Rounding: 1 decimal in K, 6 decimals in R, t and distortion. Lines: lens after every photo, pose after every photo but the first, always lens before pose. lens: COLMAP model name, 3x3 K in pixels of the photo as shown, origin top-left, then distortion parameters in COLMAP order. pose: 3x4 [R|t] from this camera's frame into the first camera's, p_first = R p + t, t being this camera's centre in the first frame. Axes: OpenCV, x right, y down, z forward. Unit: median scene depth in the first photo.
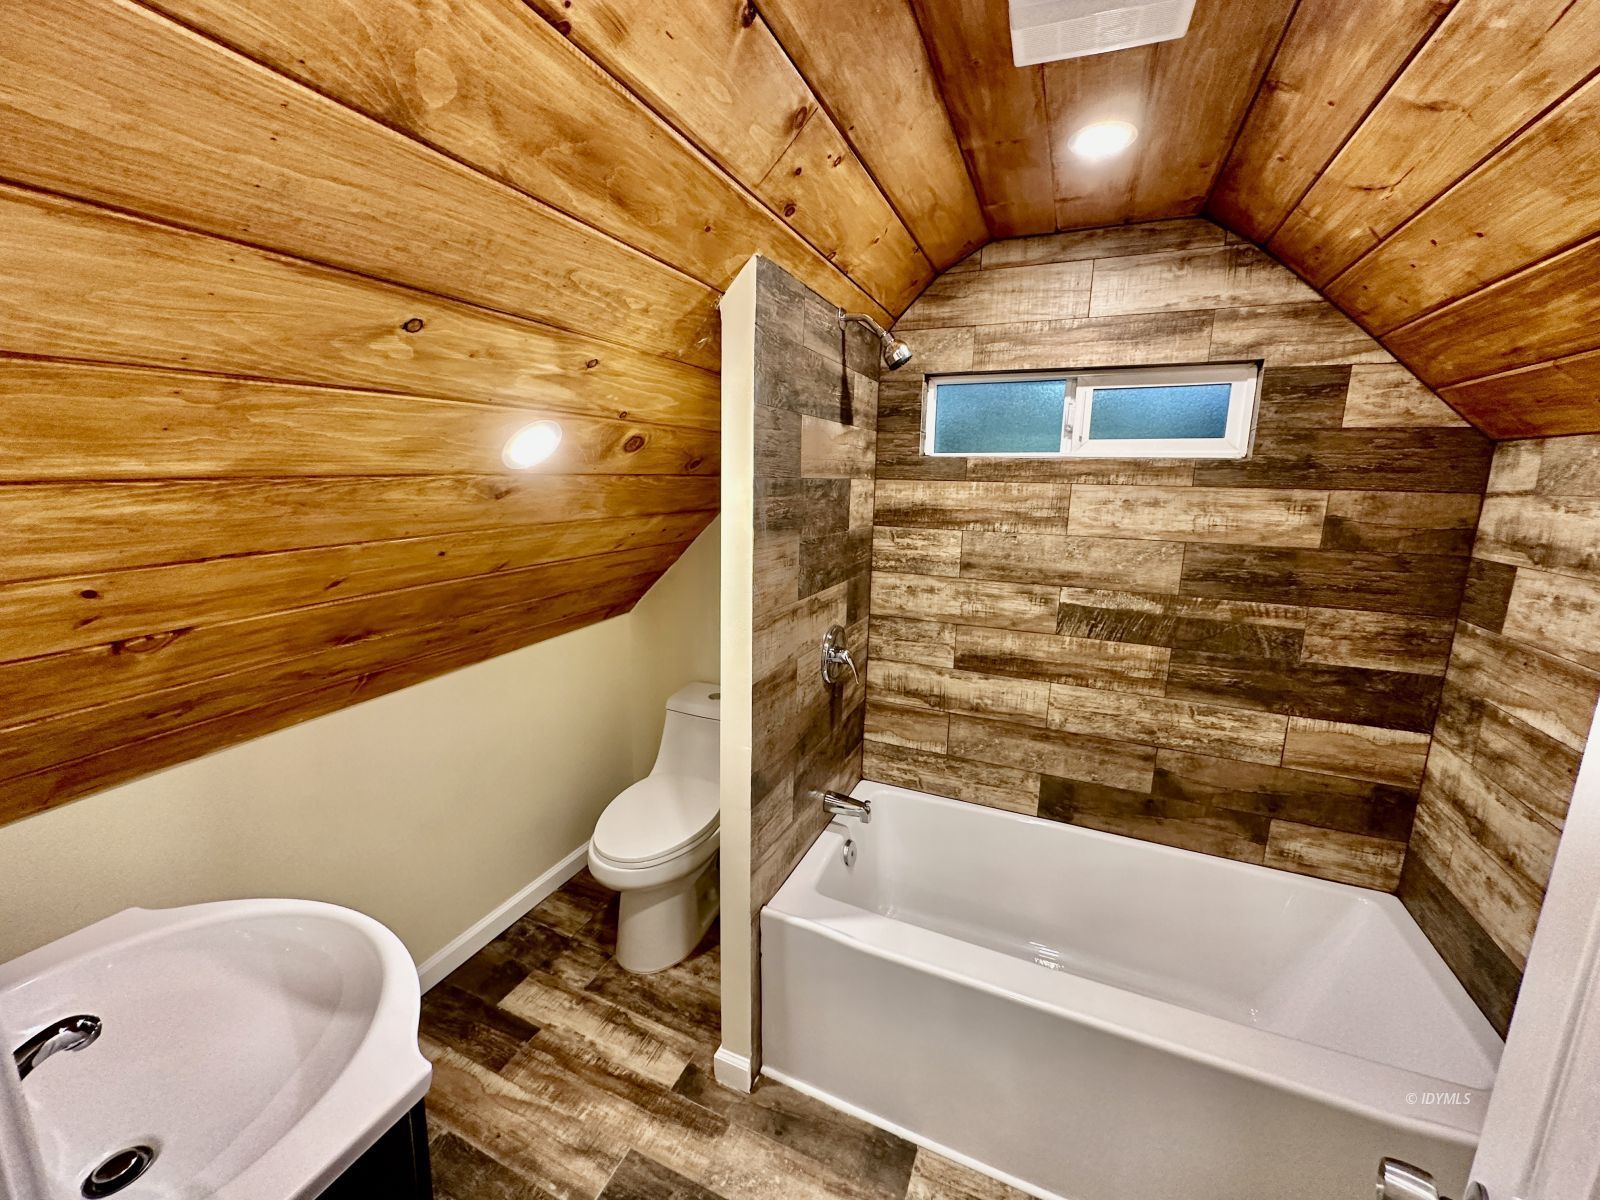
lens RADIAL K [[636.7, 0, 800.0], [0, 636.7, 595.7], [0, 0, 1]] dist [-0.000651, -0.000003]
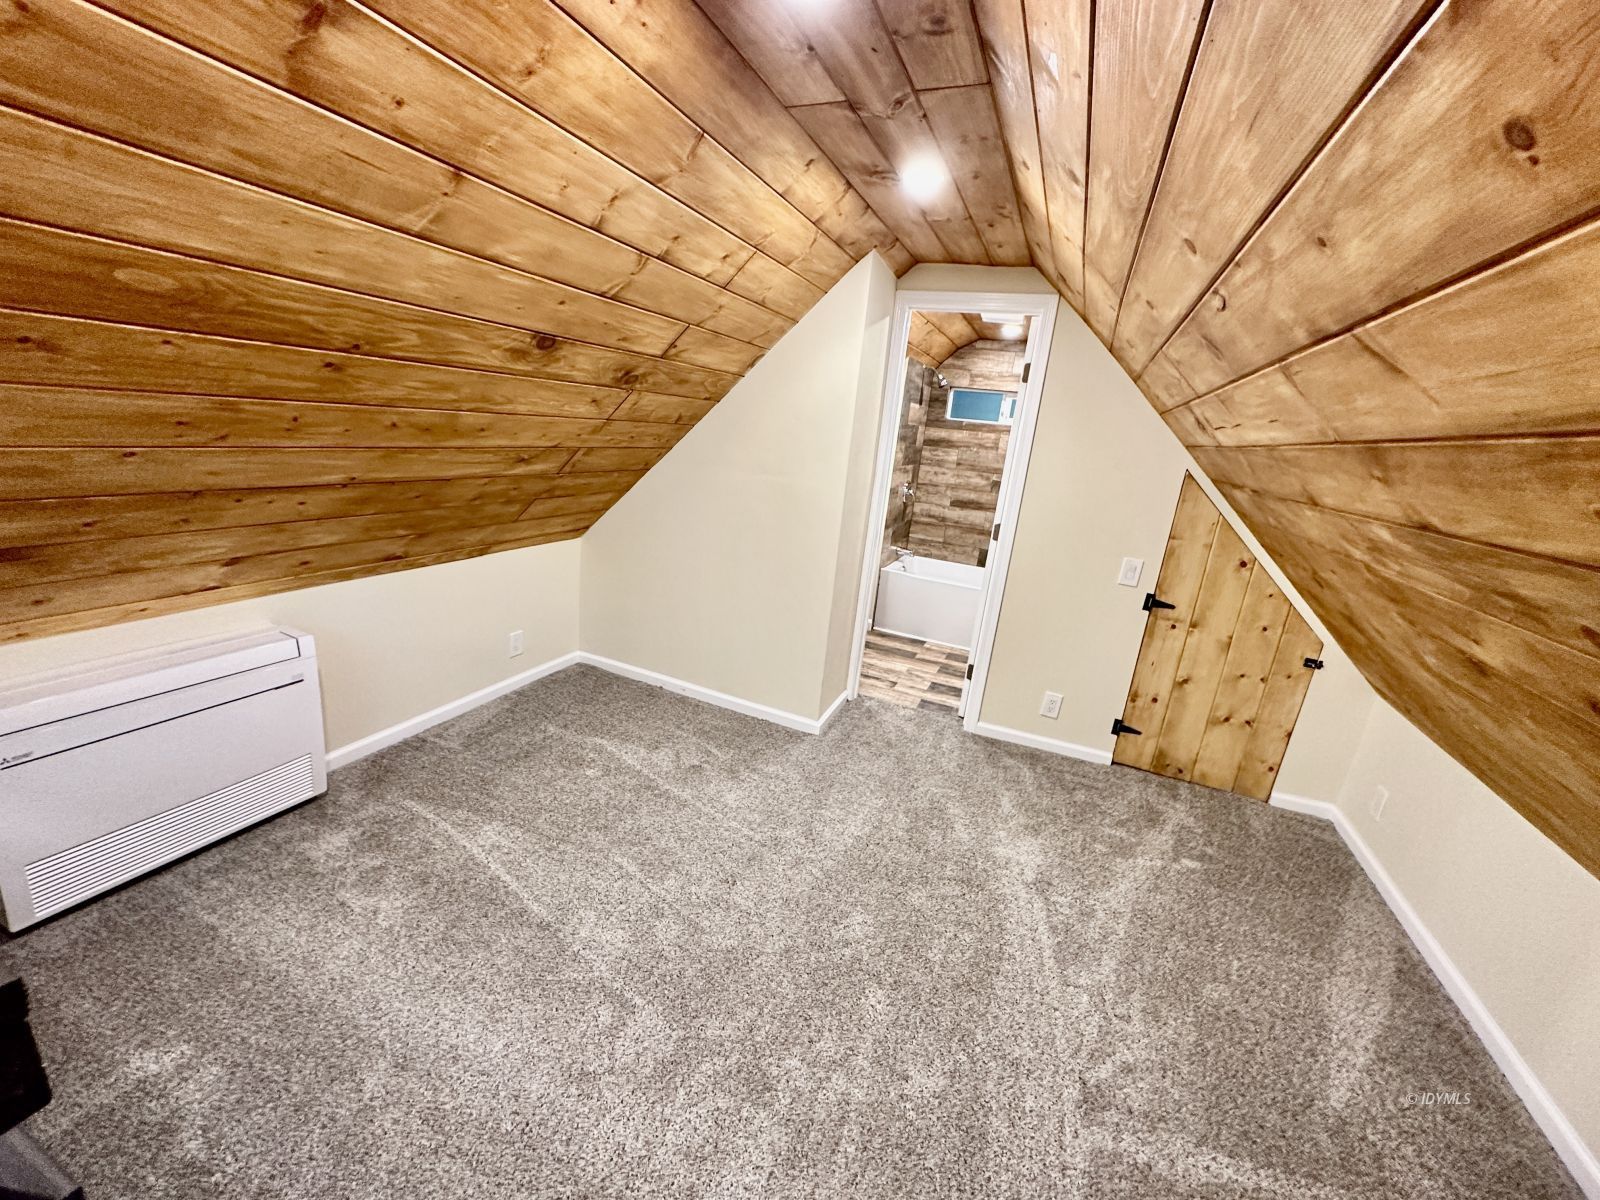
lens RADIAL K [[636.7, 0, 797.1], [0, 636.7, 597.1], [0, 0, 1]] dist [-0.000651, -0.000003]
pose [[0.996858, 0.075588, 0.023672, -0.399488], [-0.077327, 0.993451, 0.084119, 0.314448], [-0.017159, -0.085686, 0.996174, -1.557244]]
